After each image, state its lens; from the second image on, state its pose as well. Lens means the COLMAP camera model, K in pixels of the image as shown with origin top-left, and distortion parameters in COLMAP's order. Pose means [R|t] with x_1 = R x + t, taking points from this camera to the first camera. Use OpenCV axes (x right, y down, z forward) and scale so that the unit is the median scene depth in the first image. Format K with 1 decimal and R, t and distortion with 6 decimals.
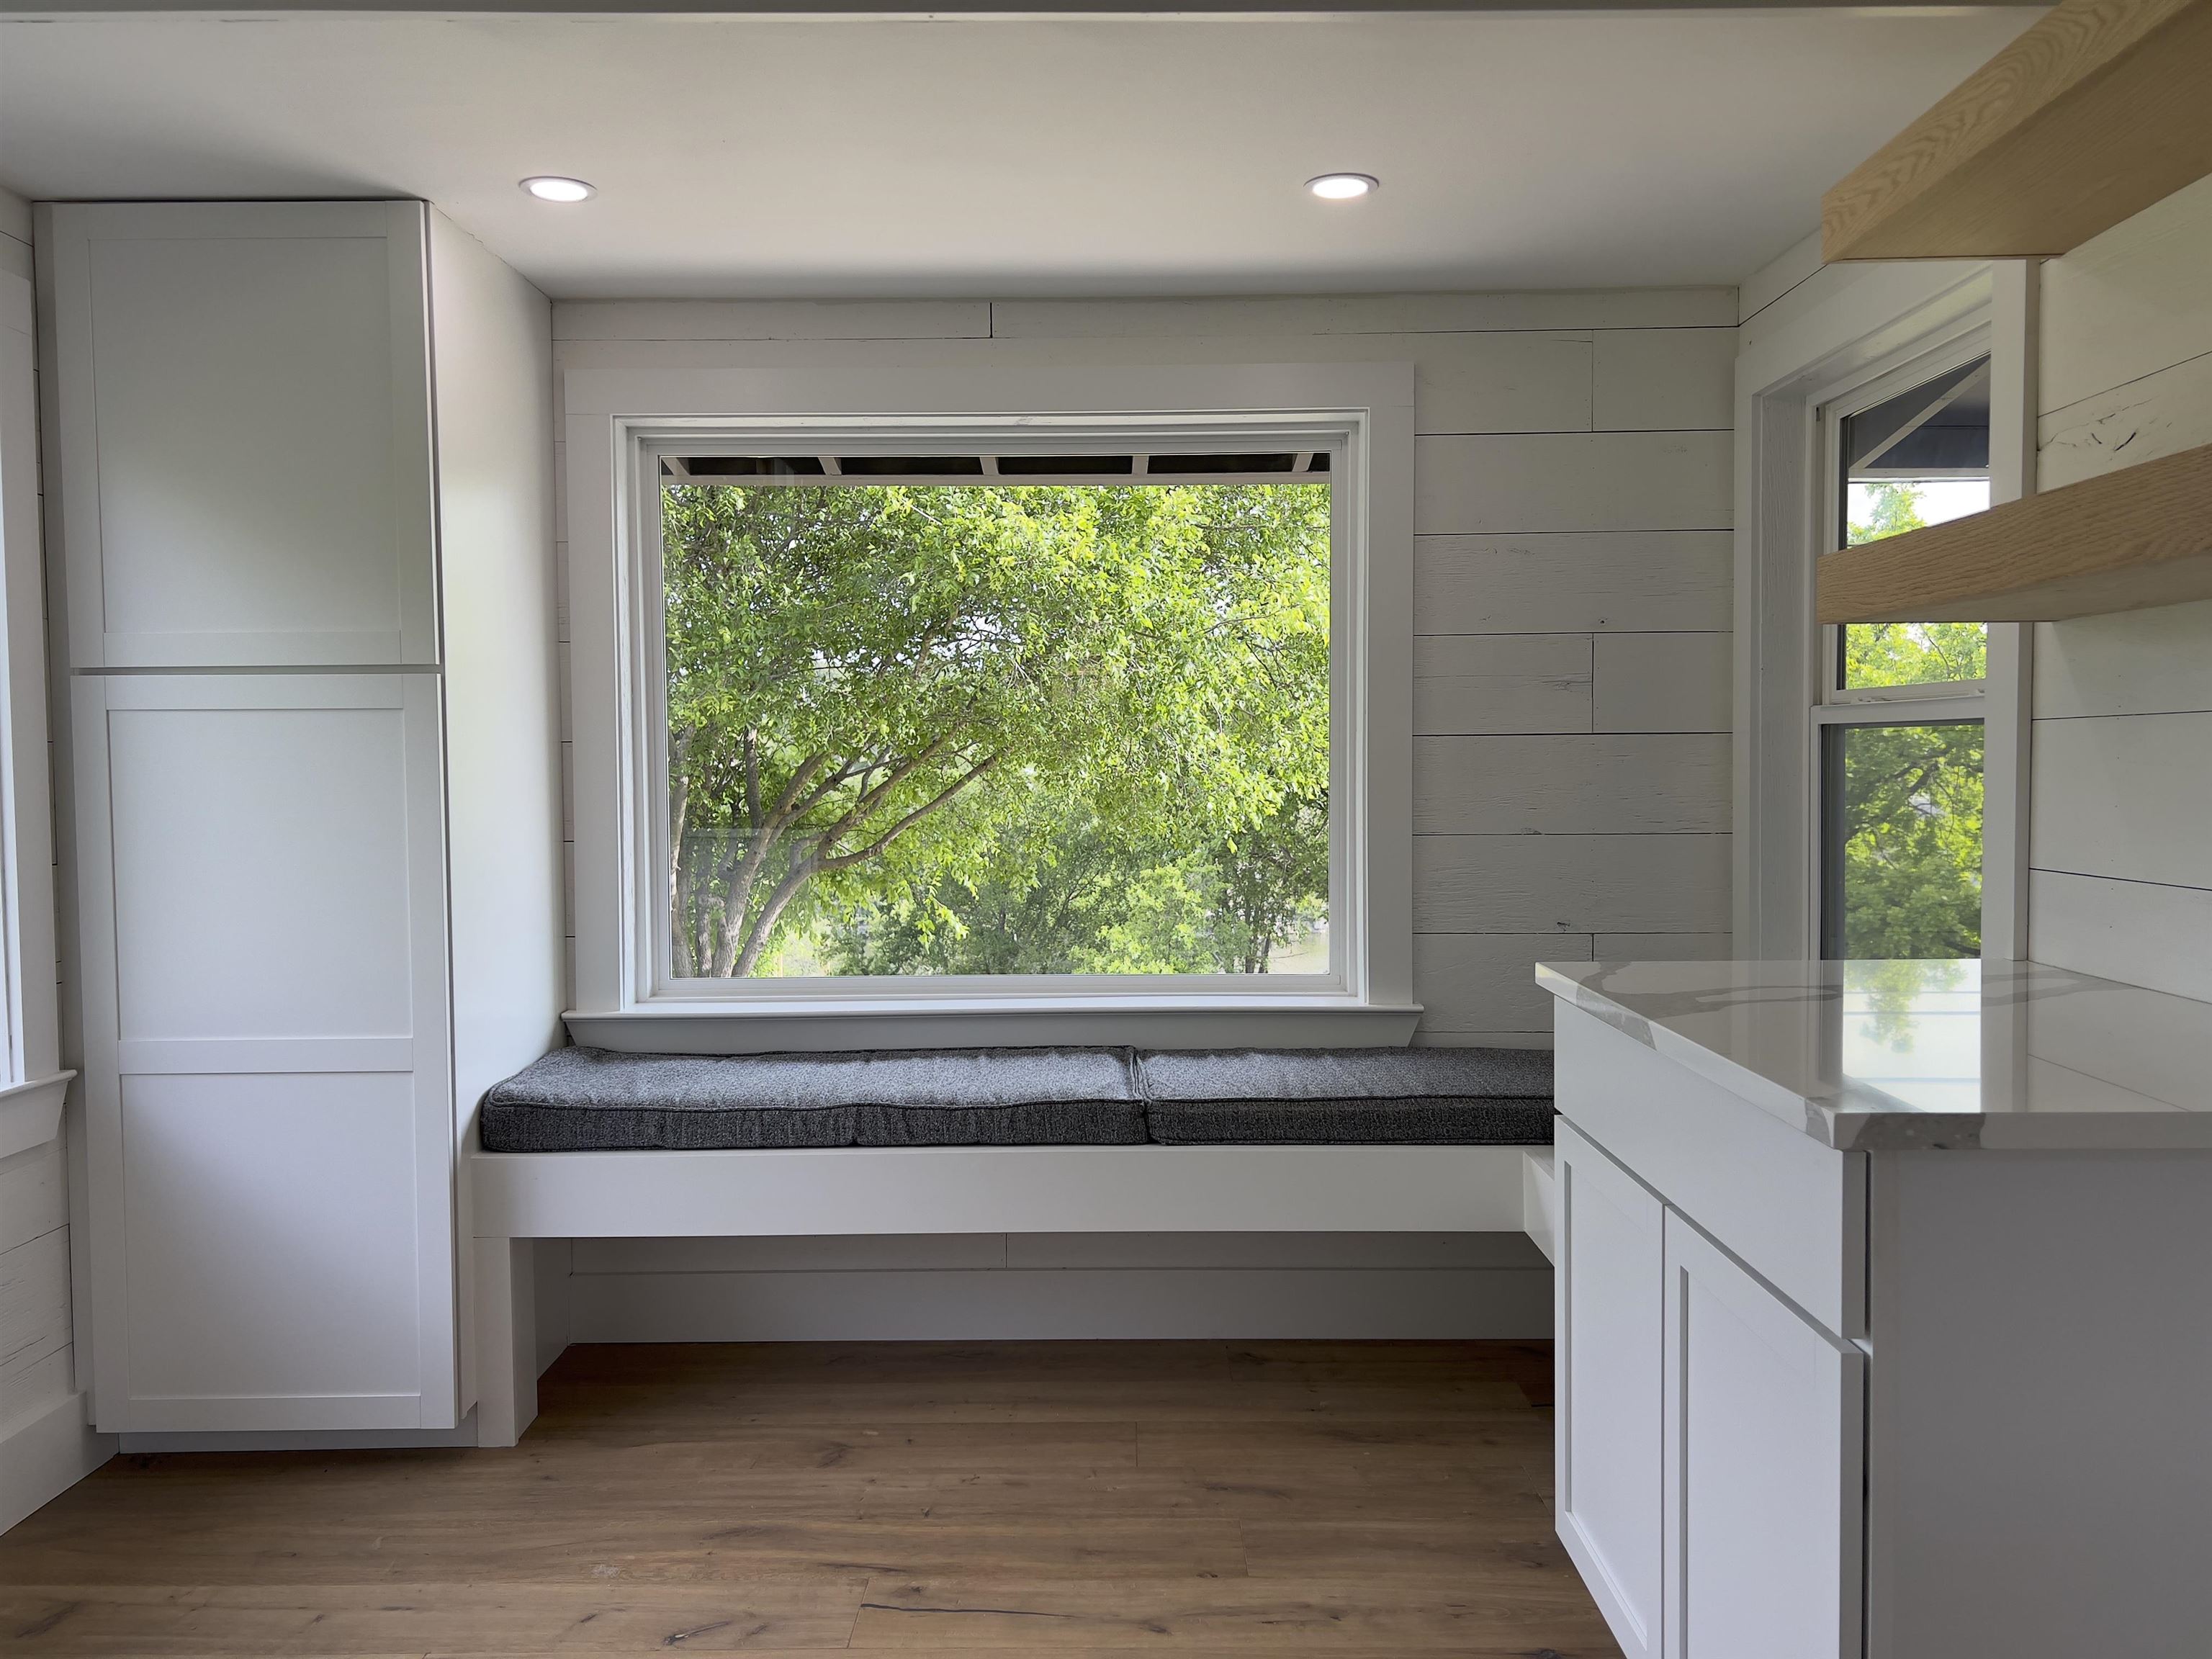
lens RADIAL K [[1675.0, 0, 1109.2], [0, 1675.0, 832.2], [0, 0, 1]] dist [0.003404, 0.000466]
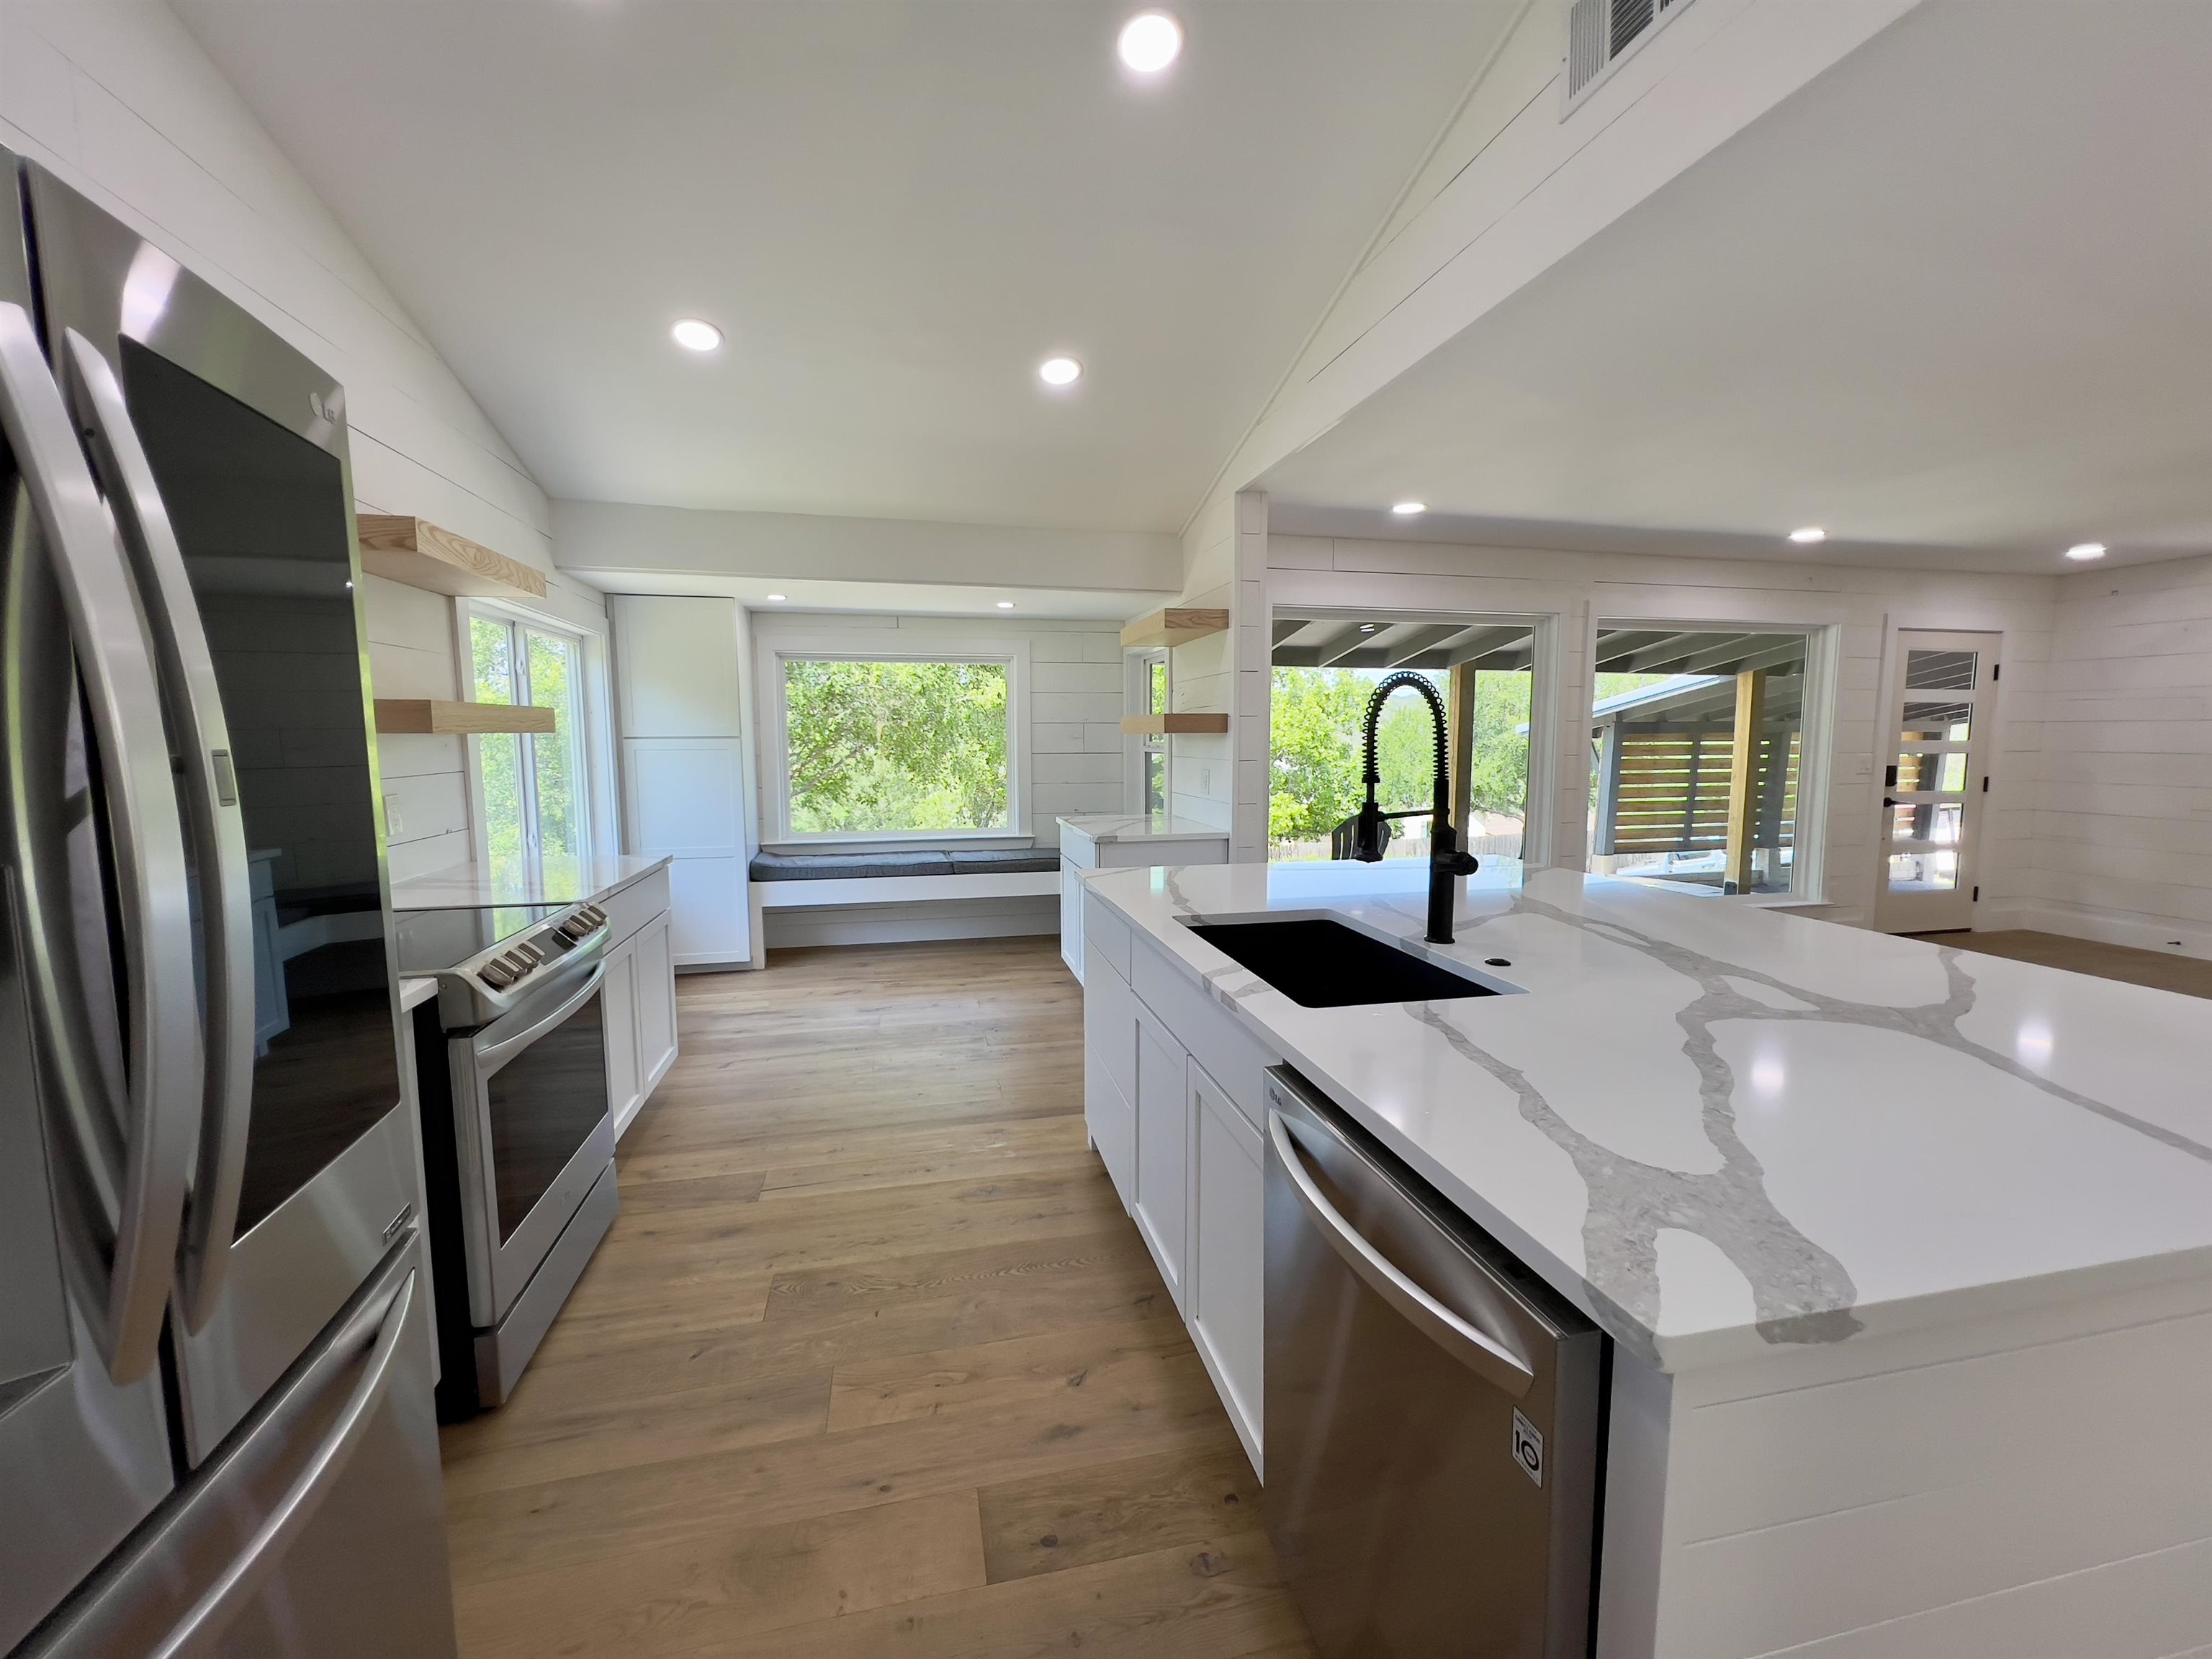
lens RADIAL K [[874.8, 0, 1110.3], [0, 874.8, 827.4], [0, 0, 1]] dist [0.002290, 0.000152]
pose [[0.971366, -0.017042, 0.236976, -0.087346], [0.004106, 0.998479, 0.054975, -0.008483], [-0.237553, -0.052428, 0.969959, -0.816321]]
